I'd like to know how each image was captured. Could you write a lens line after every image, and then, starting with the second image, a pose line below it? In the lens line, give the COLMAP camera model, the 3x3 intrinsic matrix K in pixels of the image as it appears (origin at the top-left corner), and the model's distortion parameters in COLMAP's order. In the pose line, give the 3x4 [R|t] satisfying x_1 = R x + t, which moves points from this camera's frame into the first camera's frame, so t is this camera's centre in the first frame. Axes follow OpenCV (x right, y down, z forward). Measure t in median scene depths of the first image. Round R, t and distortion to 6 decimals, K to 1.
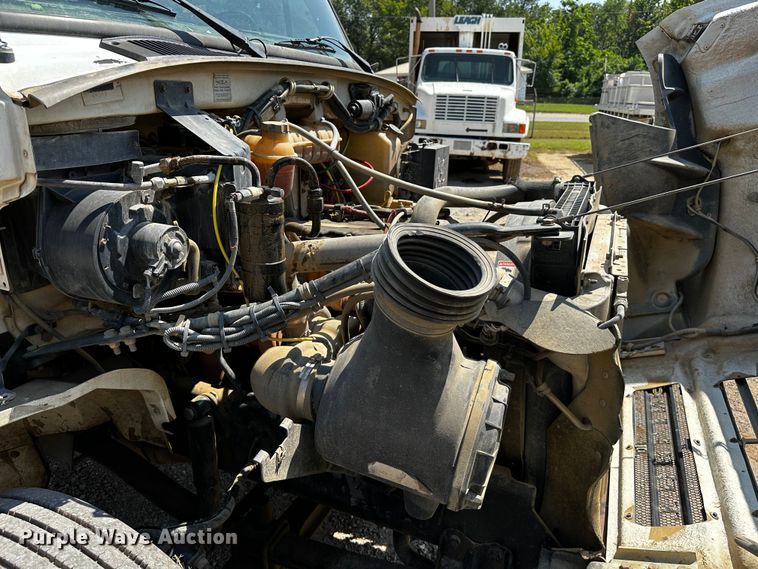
lens RADIAL K [[536.3, 0, 379.0], [0, 536.3, 284.5], [0, 0, 1]] dist [0.036642, -0.075181]
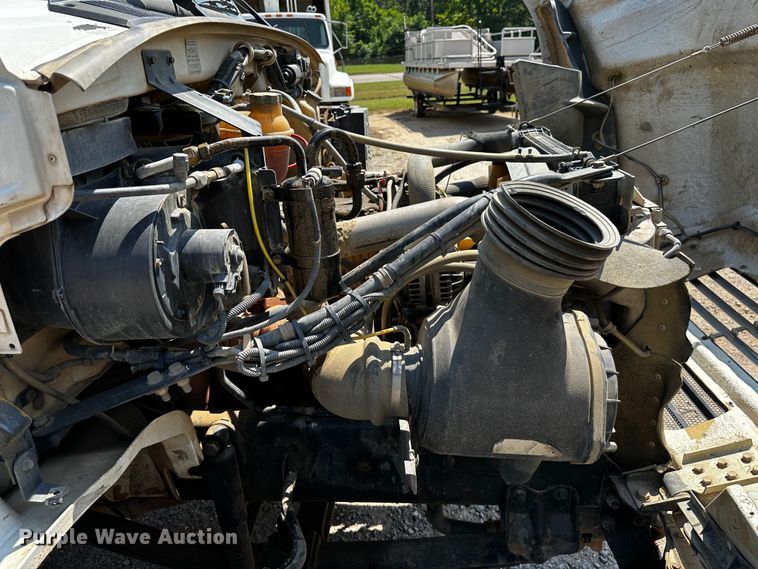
lens RADIAL K [[536.3, 0, 379.0], [0, 536.3, 284.5], [0, 0, 1]] dist [0.036642, -0.075181]
pose [[0.938502, -0.193428, 0.286006, -0.395092], [0.178135, 0.980844, 0.078820, -0.047602], [-0.295773, -0.023025, 0.954981, 0.150879]]
